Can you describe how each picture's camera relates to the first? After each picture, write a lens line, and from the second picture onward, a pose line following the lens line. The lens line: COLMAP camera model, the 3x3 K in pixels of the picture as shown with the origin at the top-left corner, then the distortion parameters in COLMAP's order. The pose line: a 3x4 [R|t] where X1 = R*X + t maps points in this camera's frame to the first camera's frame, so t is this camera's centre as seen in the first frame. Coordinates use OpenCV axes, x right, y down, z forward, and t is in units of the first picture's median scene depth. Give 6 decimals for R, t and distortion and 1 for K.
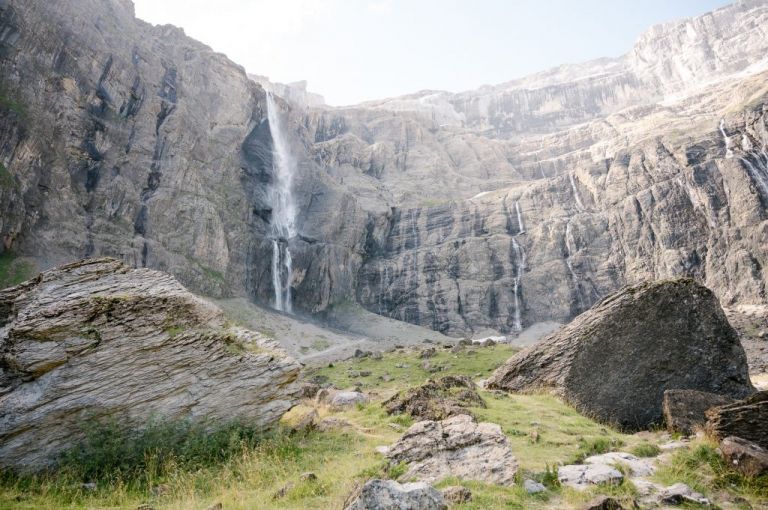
lens RADIAL K [[532.1, 0, 384.0], [0, 532.1, 255.0], [0, 0, 1]] dist [0.006054, 0.001357]
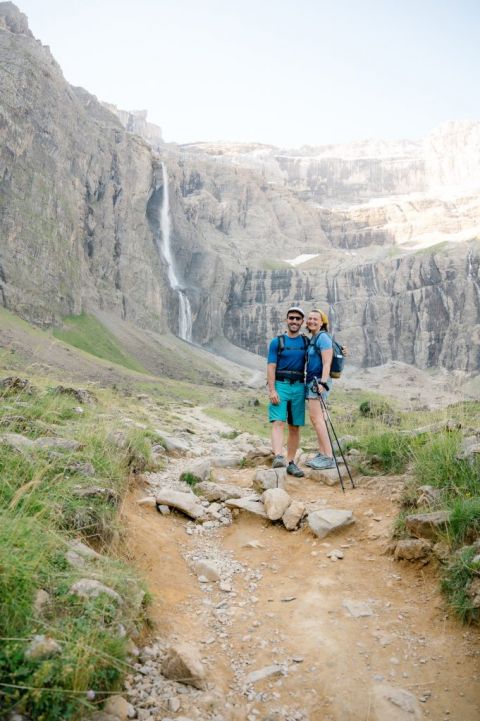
lens RADIAL K [[499.6, 0, 242.5], [0, 499.6, 372.3], [0, 0, 1]] dist [0.006054, 0.001357]
pose [[0.981131, 0.094396, 0.168732, -0.190335], [-0.127130, 0.972495, 0.195170, -0.079392], [-0.145667, -0.212939, 0.966146, -0.311727]]
